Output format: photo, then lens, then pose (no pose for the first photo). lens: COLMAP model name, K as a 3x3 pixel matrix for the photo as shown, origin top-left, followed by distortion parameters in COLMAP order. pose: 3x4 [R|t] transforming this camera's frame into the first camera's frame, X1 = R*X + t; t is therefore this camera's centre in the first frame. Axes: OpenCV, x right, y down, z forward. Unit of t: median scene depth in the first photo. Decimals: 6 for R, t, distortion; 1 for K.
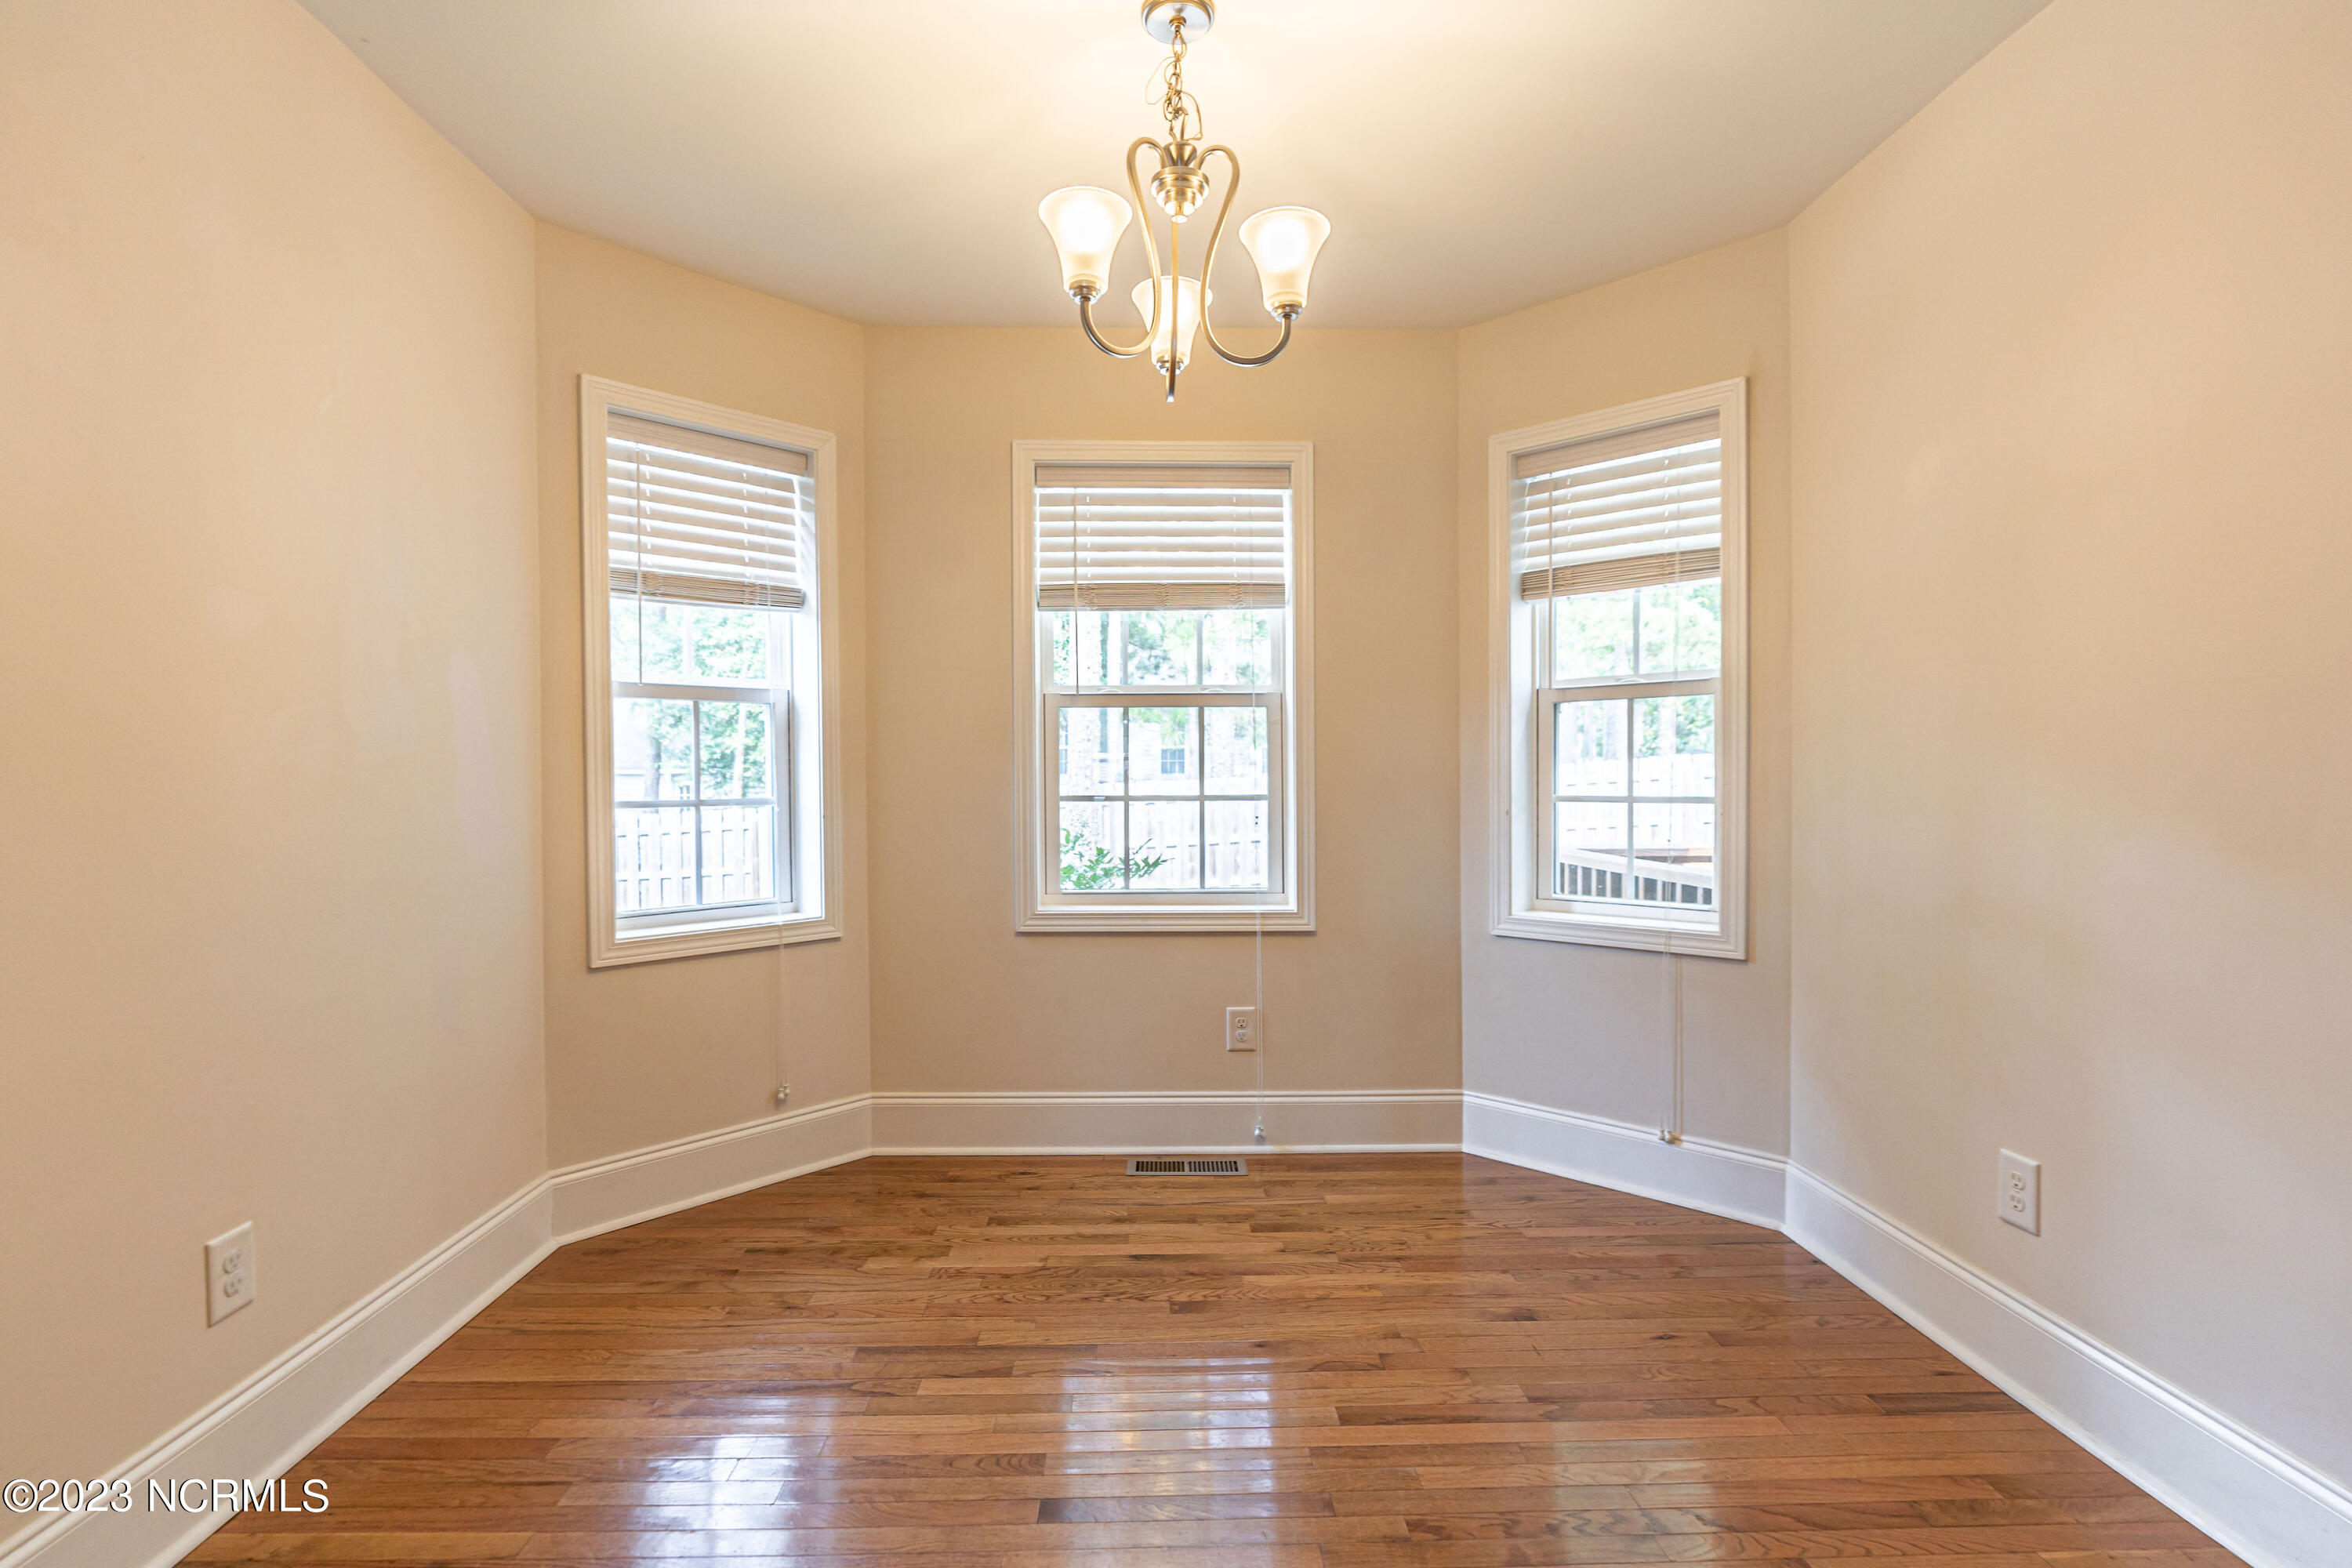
lens RADIAL K [[1081.8, 0, 1182.2], [0, 1081.8, 810.5], [0, 0, 1]] dist [-0.005838, -0.000337]
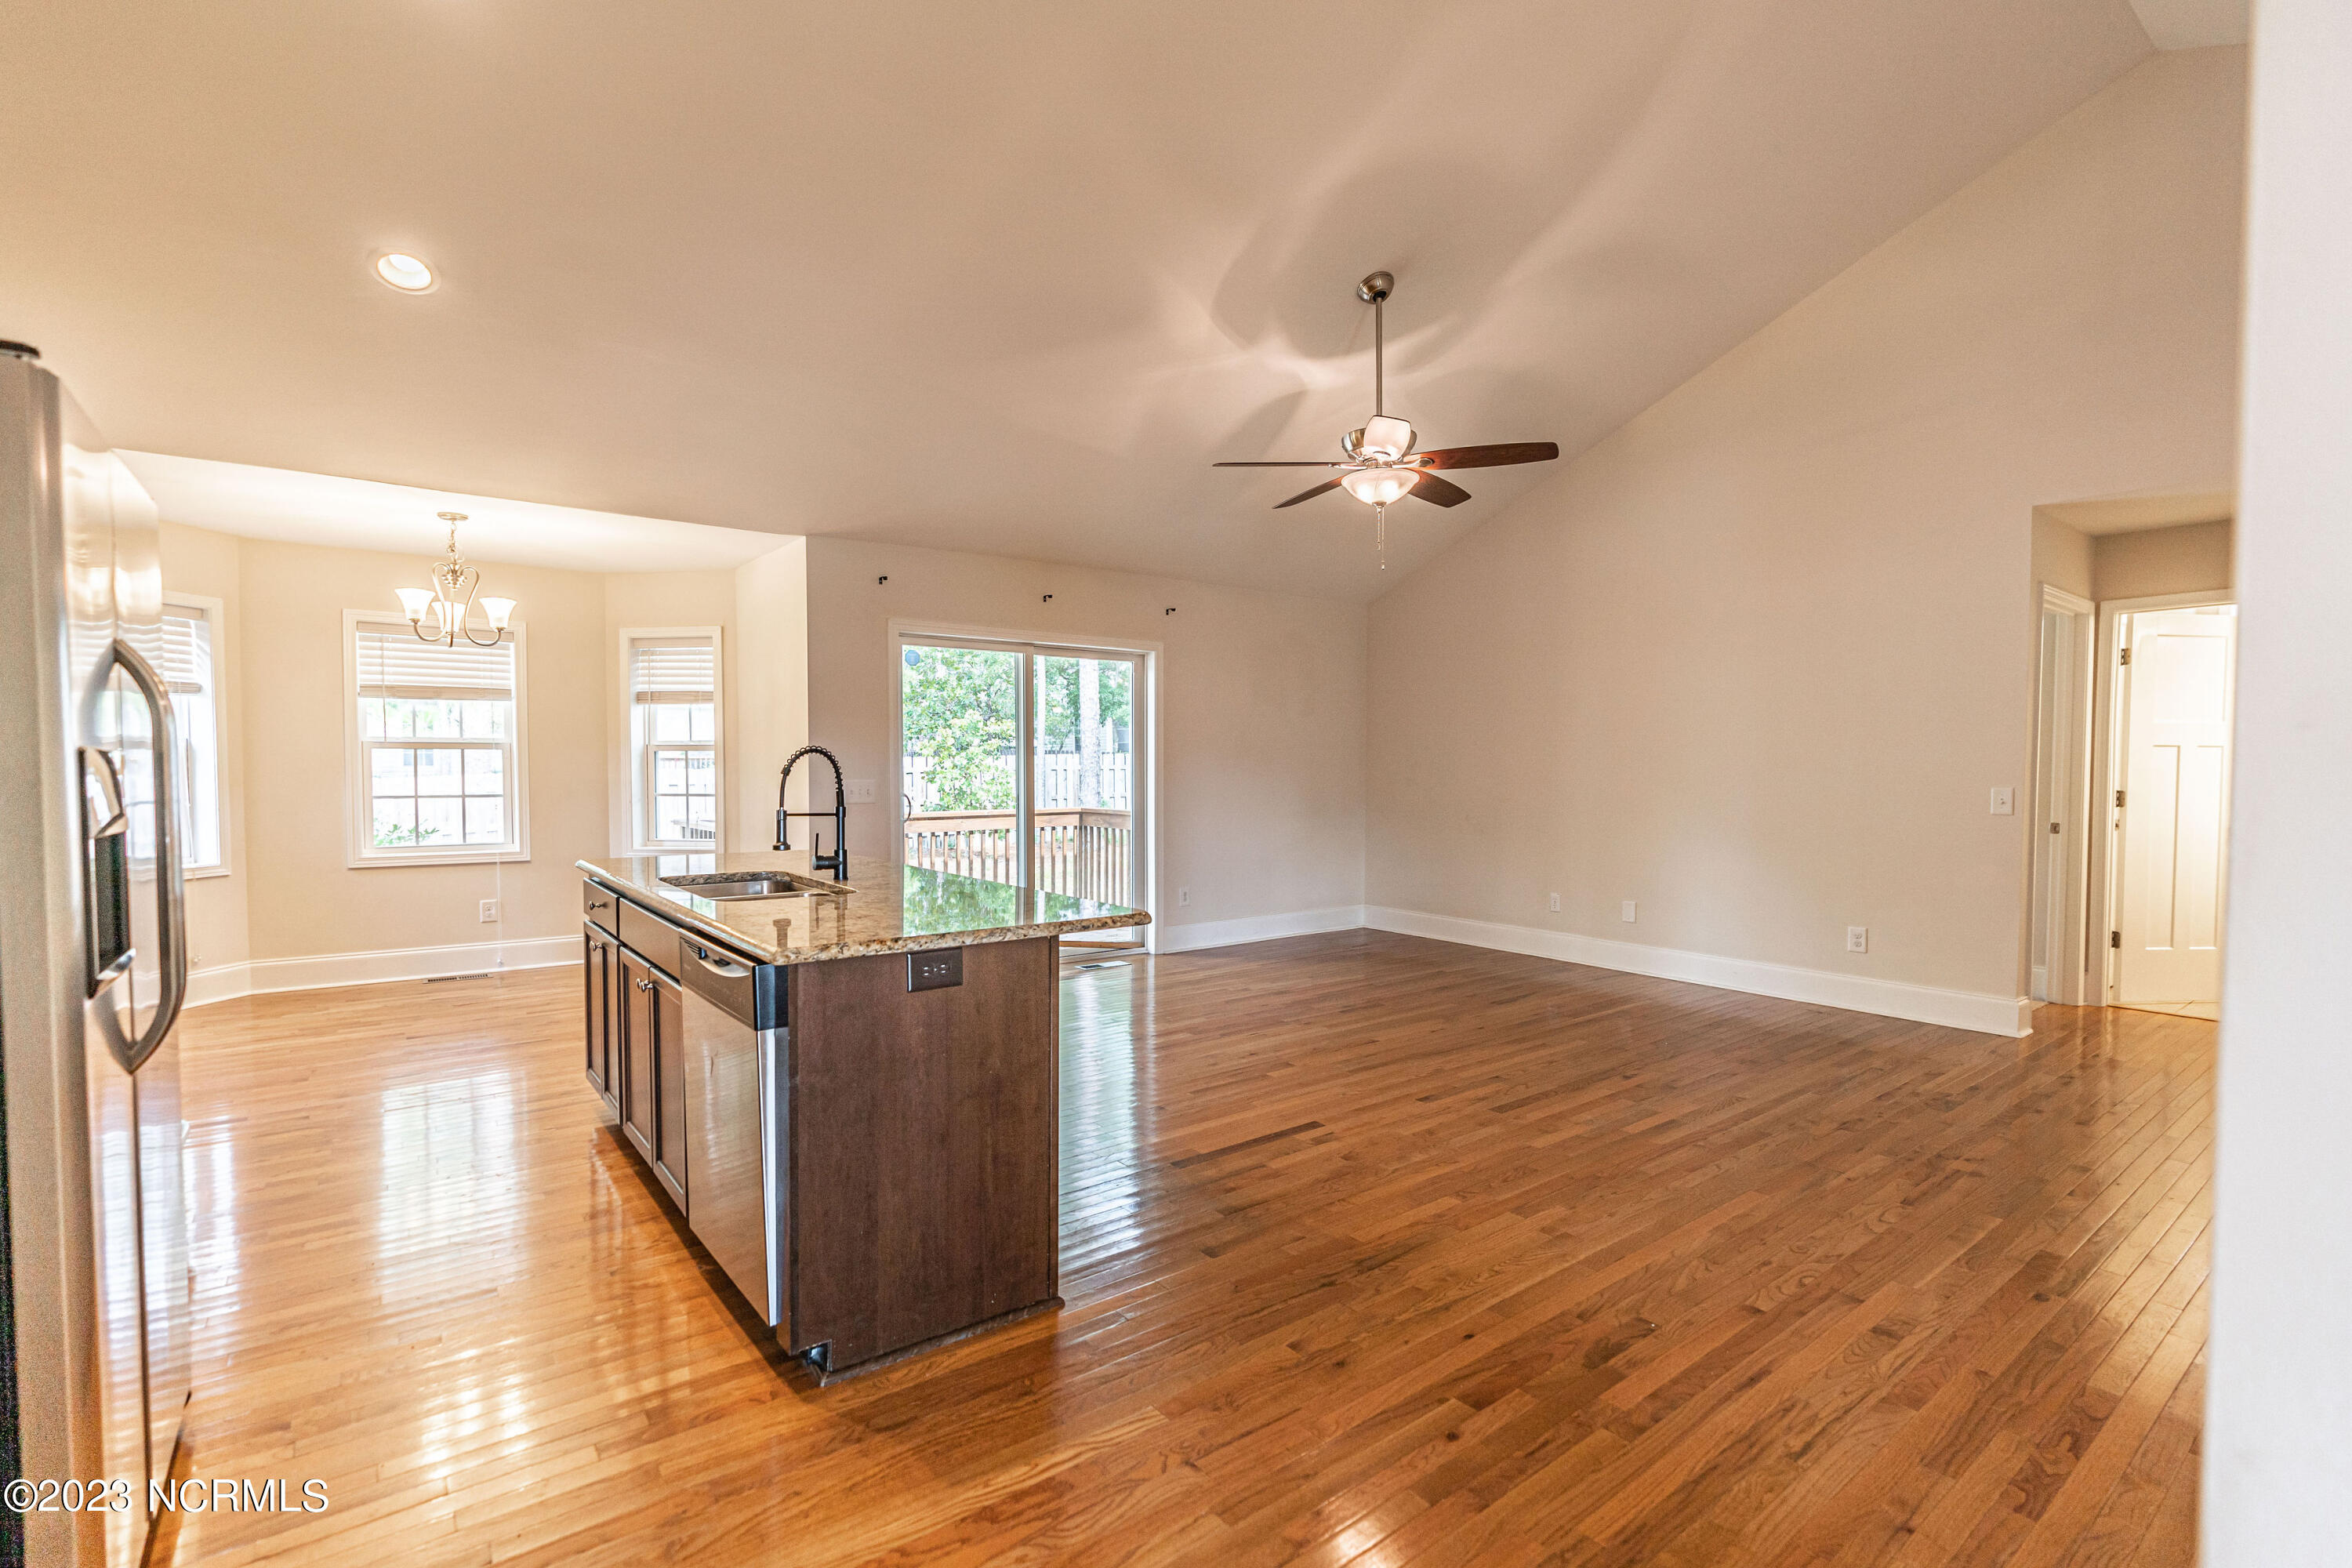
lens RADIAL K [[1081.8, 0, 1171.4], [0, 1081.8, 790.7], [0, 0, 1]] dist [-0.005838, -0.000337]
pose [[0.821754, -0.009726, 0.569759, -0.044093], [0.014967, 0.999878, -0.004518, 0.006842], [-0.569645, 0.012241, 0.821800, -1.414669]]
